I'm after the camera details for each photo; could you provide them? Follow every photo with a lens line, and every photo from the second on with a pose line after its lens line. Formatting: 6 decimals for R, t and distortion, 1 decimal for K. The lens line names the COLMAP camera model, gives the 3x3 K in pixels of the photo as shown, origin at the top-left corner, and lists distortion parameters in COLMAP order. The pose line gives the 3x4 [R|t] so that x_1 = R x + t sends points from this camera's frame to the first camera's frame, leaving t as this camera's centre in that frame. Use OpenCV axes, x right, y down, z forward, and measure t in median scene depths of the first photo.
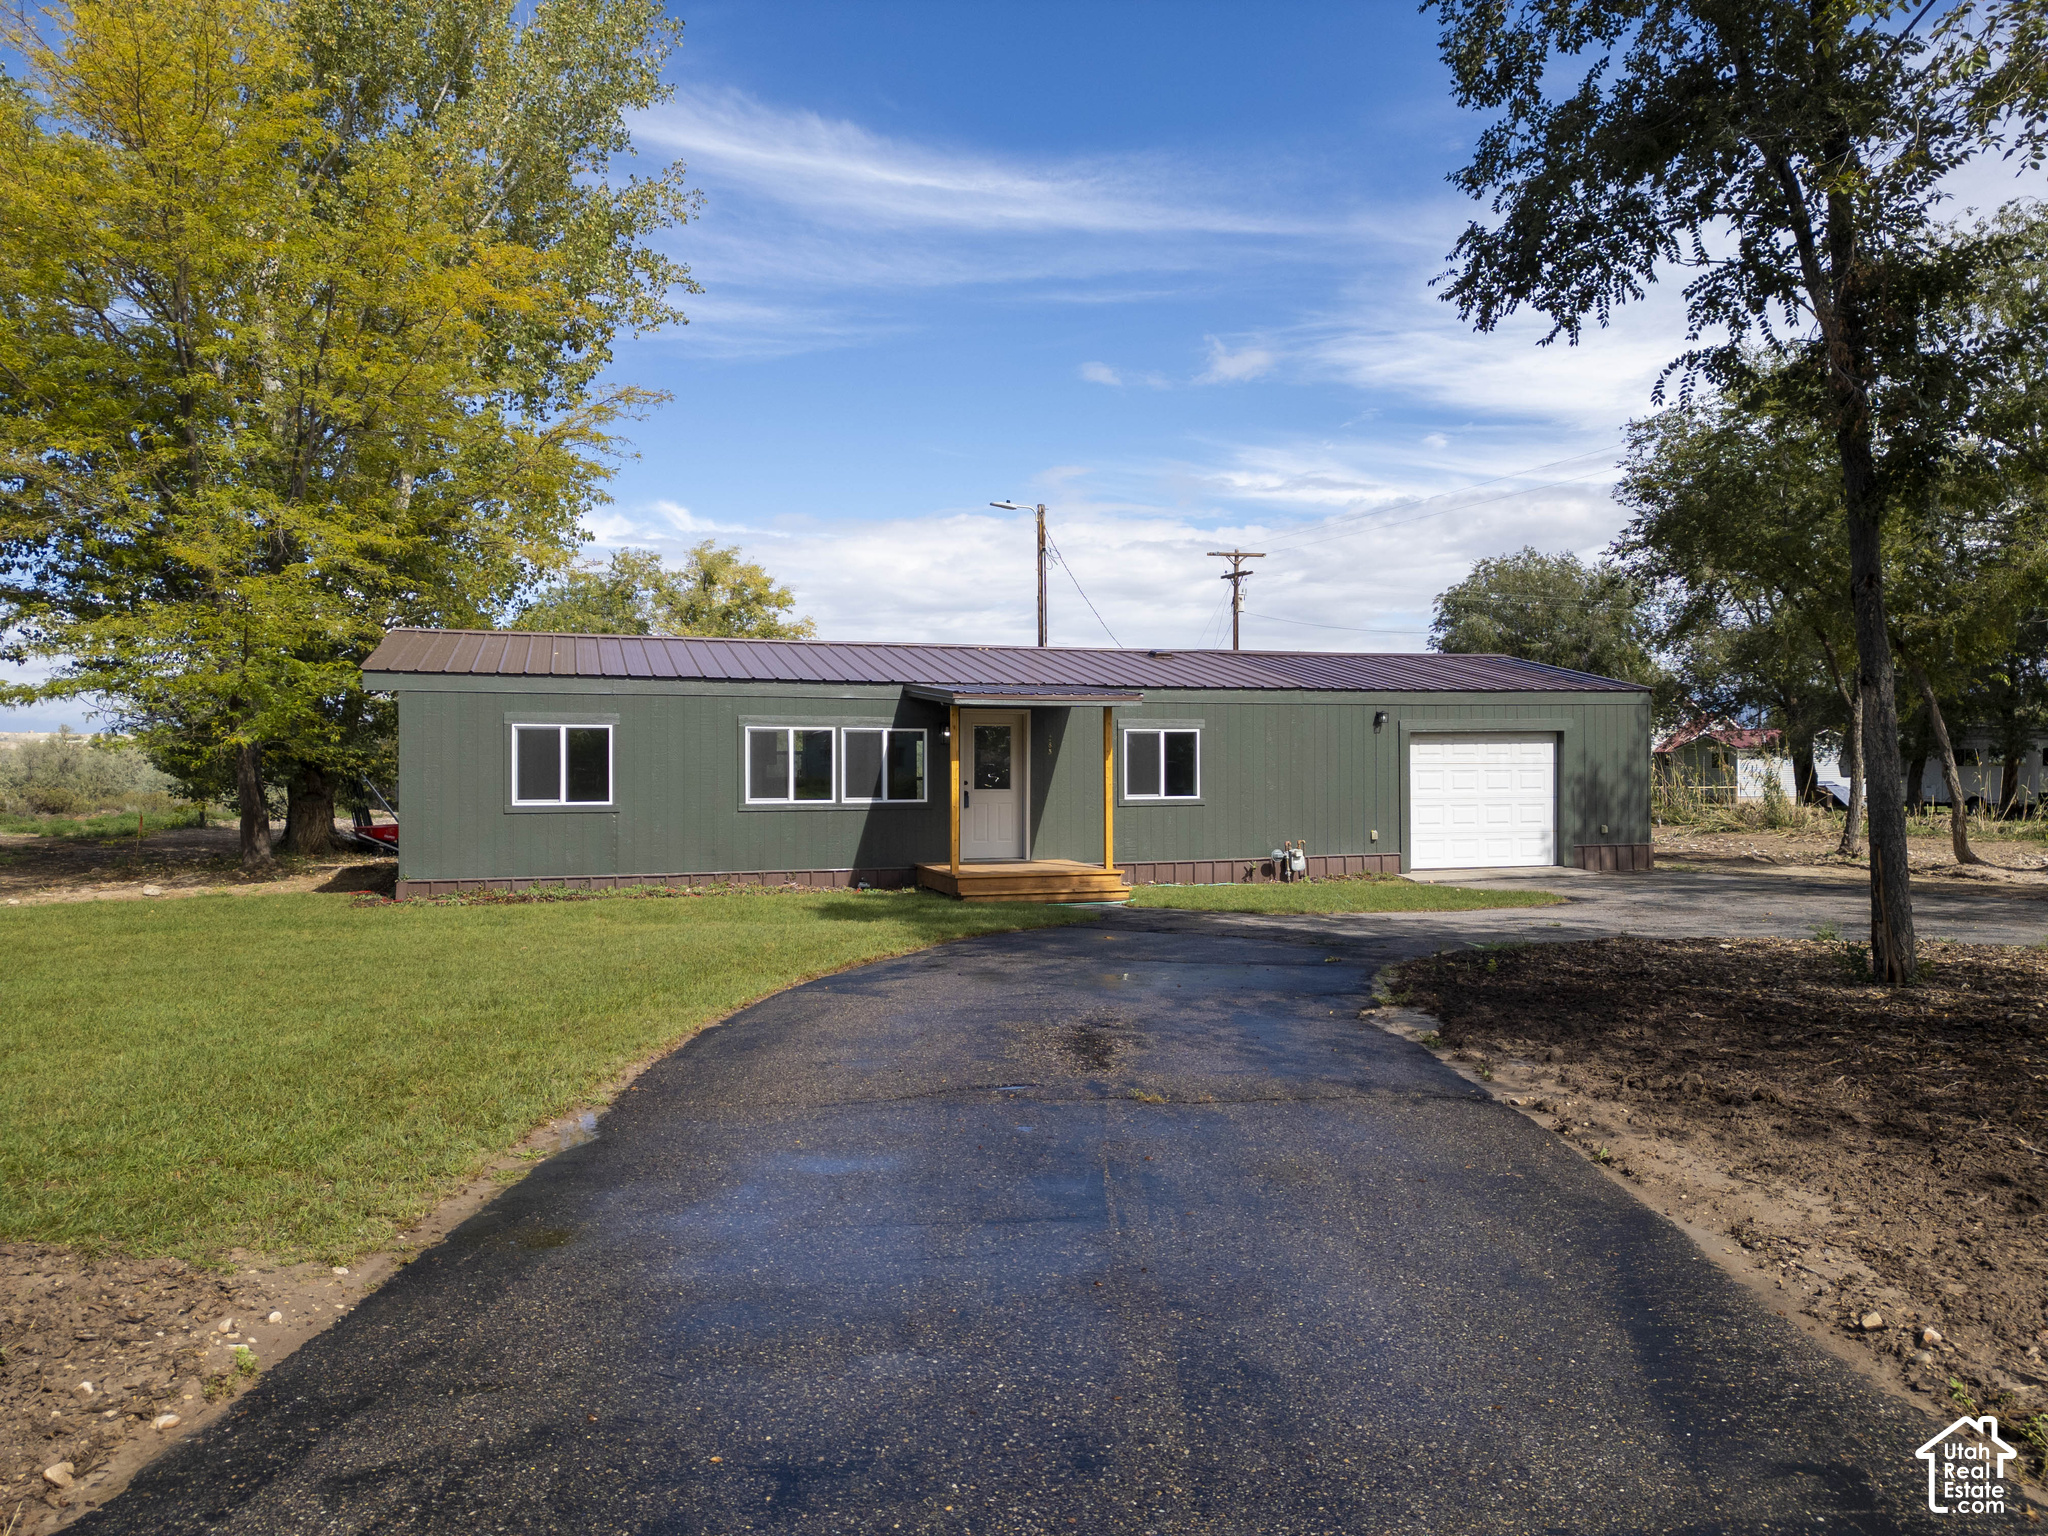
lens RADIAL K [[1444.8, 0, 1024.0], [0, 1444.8, 768.0], [0, 0, 1]] dist [0.161973, 0.000053]
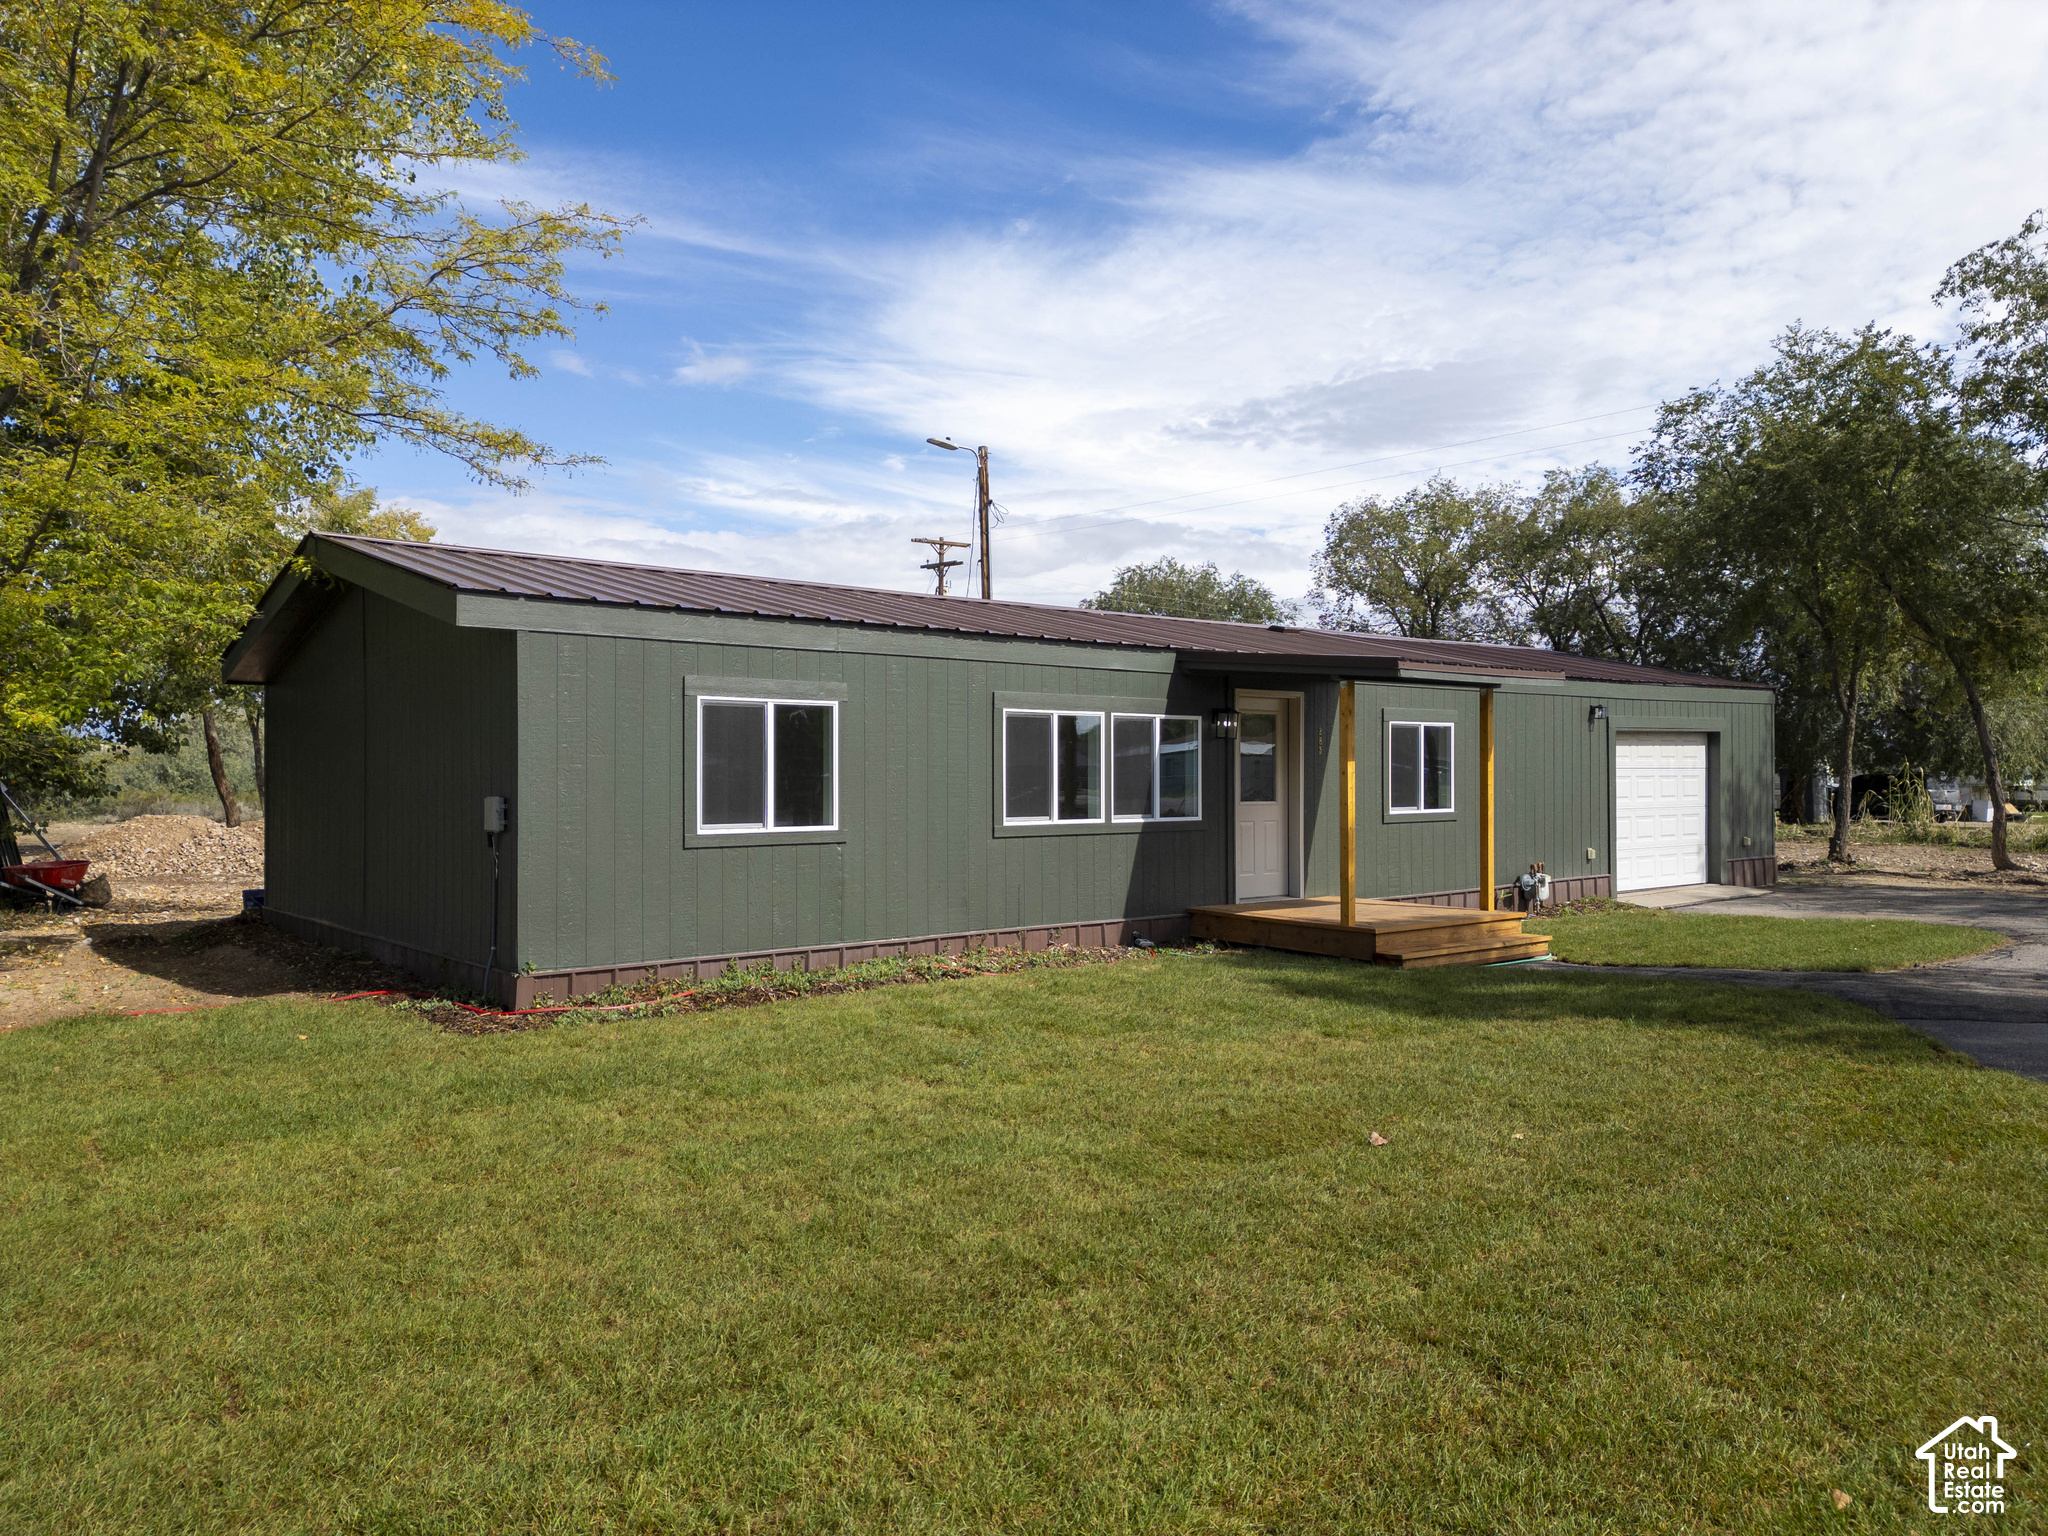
lens RADIAL K [[1431.5, 0, 1024.0], [0, 1431.5, 768.0], [0, 0, 1]] dist [0.072107, 0.000320]
pose [[0.937597, 0.003449, 0.347706, -0.359987], [-0.002534, 0.999992, -0.003088, 0.000499], [-0.347714, 0.002014, 0.937599, 0.350788]]
